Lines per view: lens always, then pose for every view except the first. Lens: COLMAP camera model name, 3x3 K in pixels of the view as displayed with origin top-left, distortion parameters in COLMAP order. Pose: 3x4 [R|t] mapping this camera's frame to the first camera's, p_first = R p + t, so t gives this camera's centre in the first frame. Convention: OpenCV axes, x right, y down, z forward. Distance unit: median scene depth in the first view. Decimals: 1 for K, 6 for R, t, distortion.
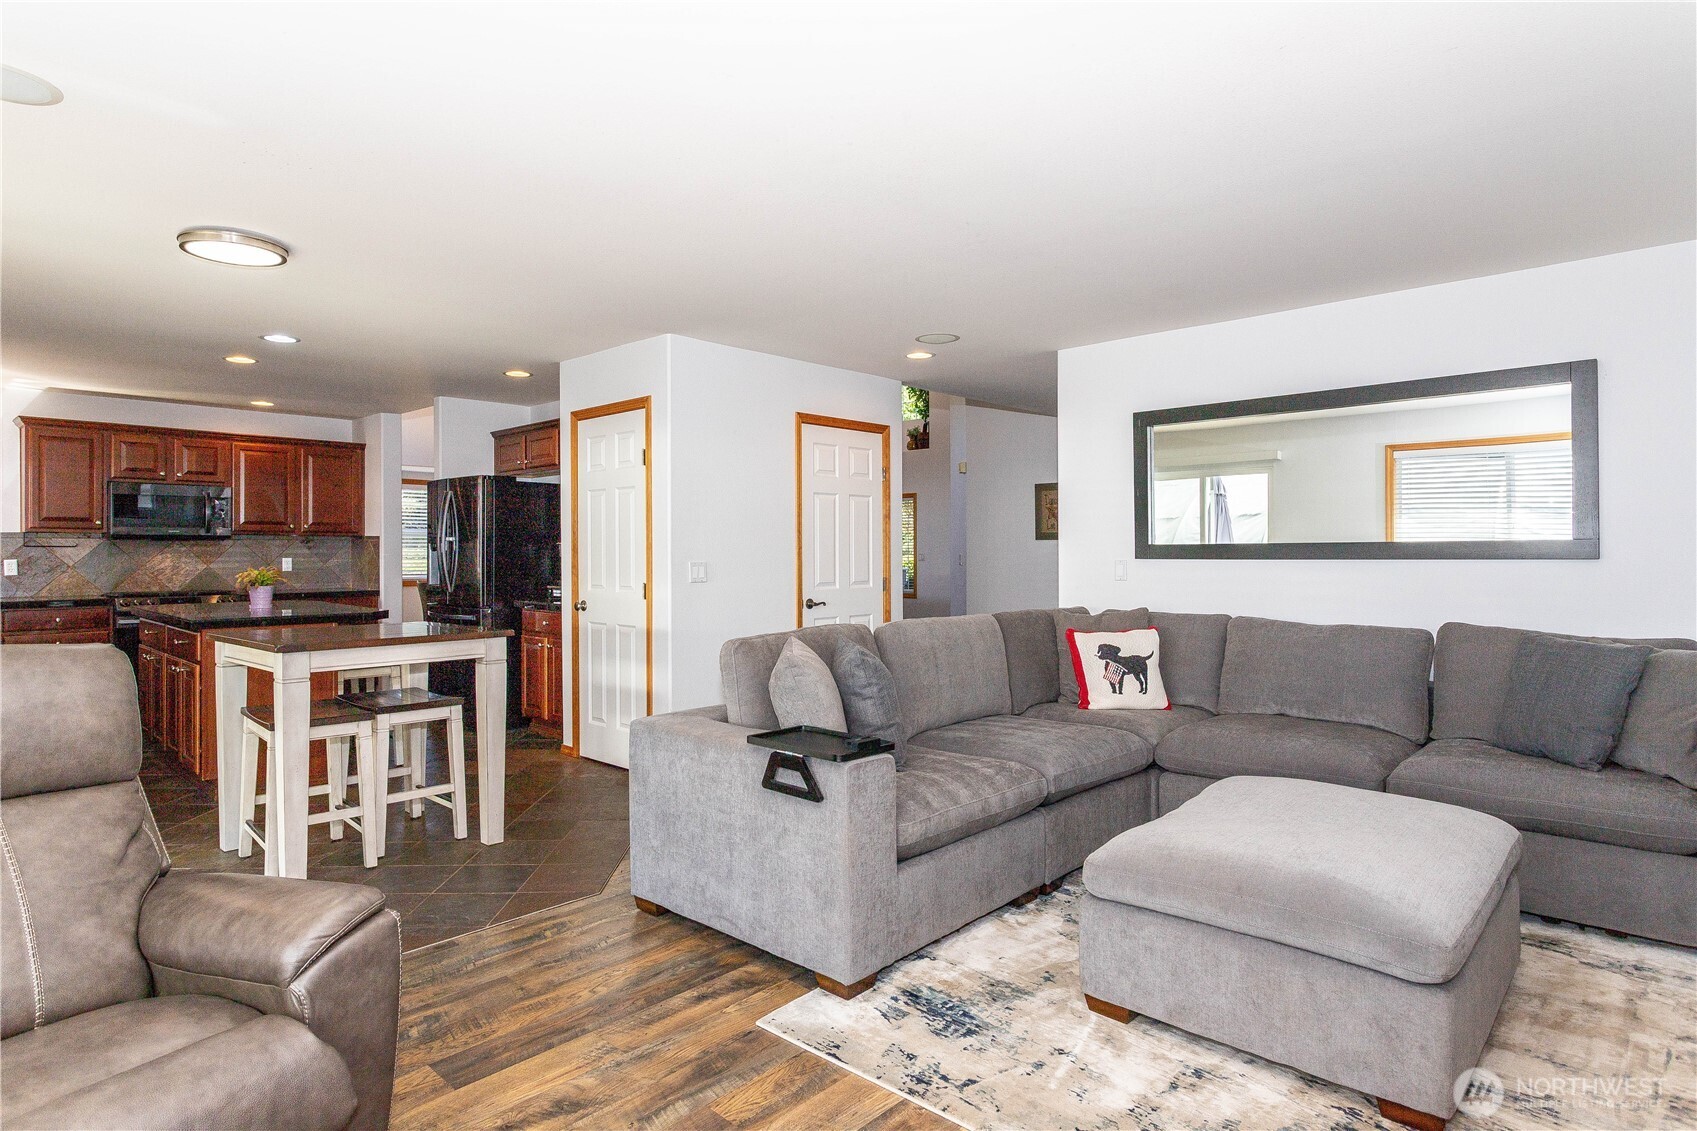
lens RADIAL K [[915.5, 0, 837.2], [0, 915.5, 556.5], [0, 0, 1]] dist [0.000124, 0.003093]
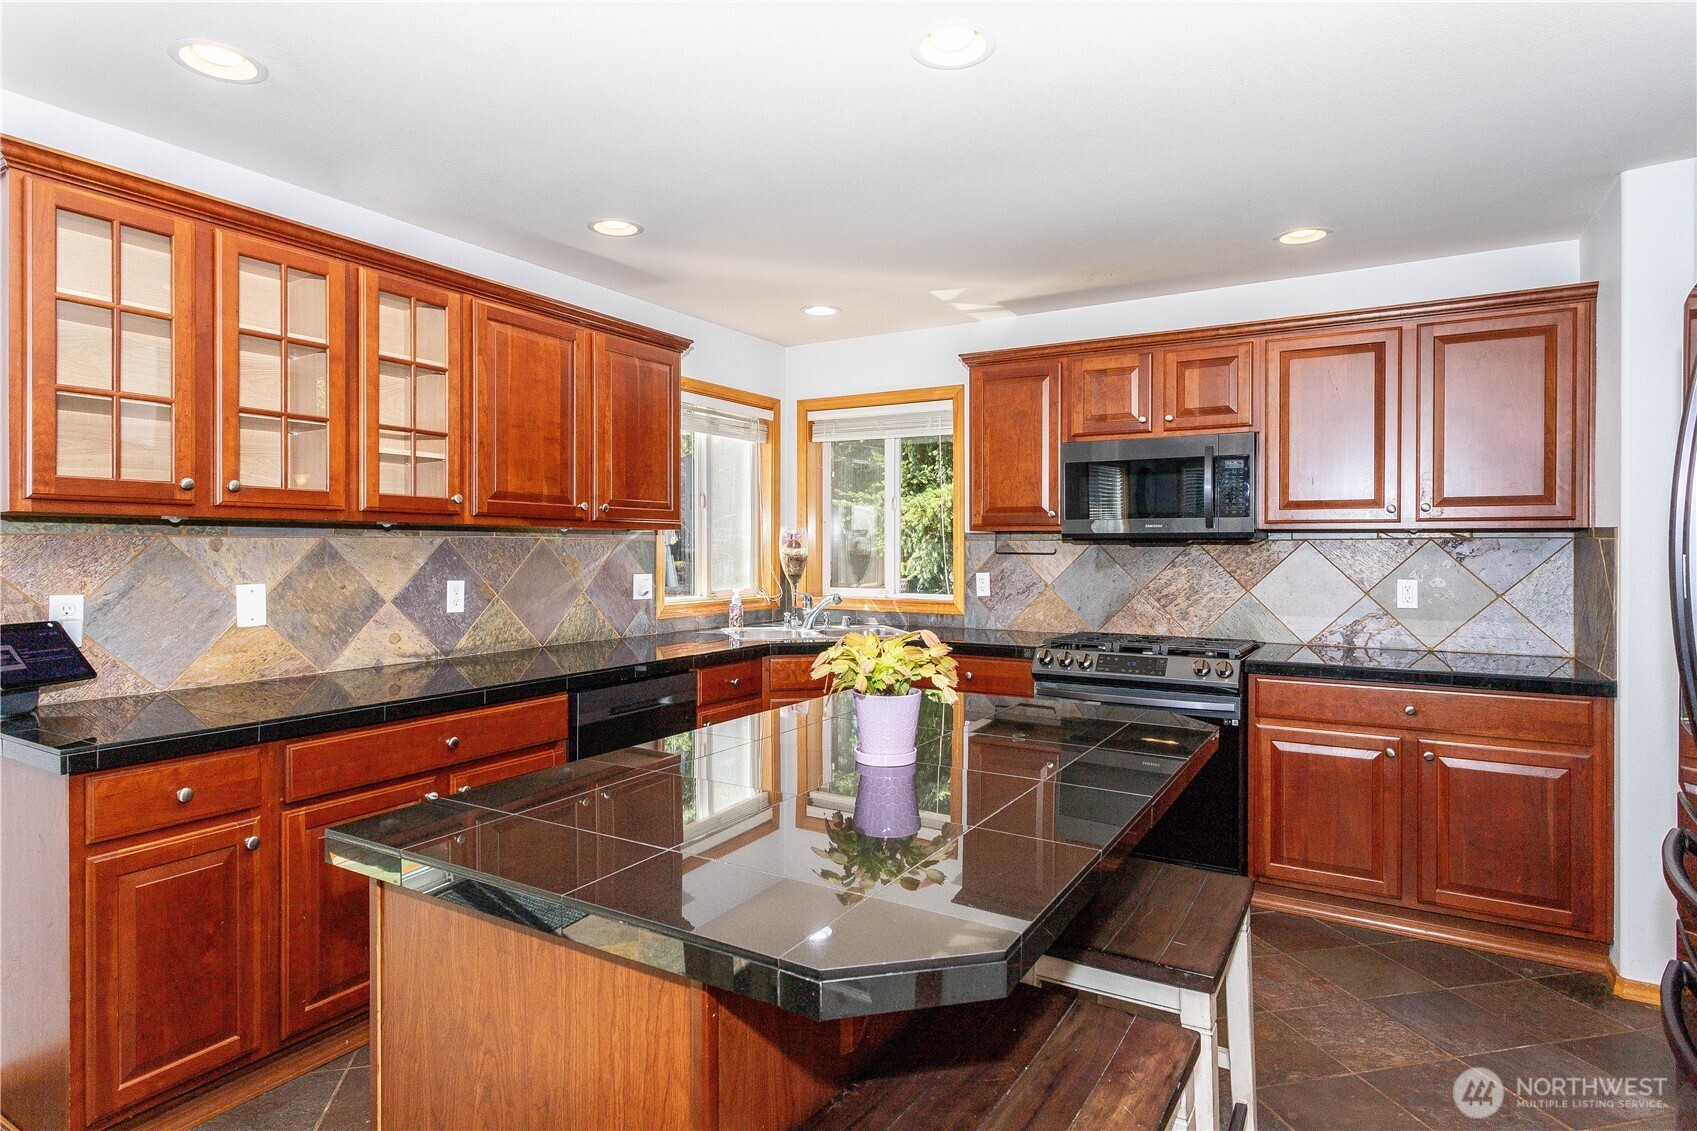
lens RADIAL K [[915.5, 0, 852.9], [0, 915.5, 556.4], [0, 0, 1]] dist [0.000124, 0.003093]
pose [[0.223537, 0.009241, -0.974652, -0.251370], [-0.007903, 0.999939, 0.007669, -0.012805], [0.974663, 0.005988, 0.223597, 0.726008]]
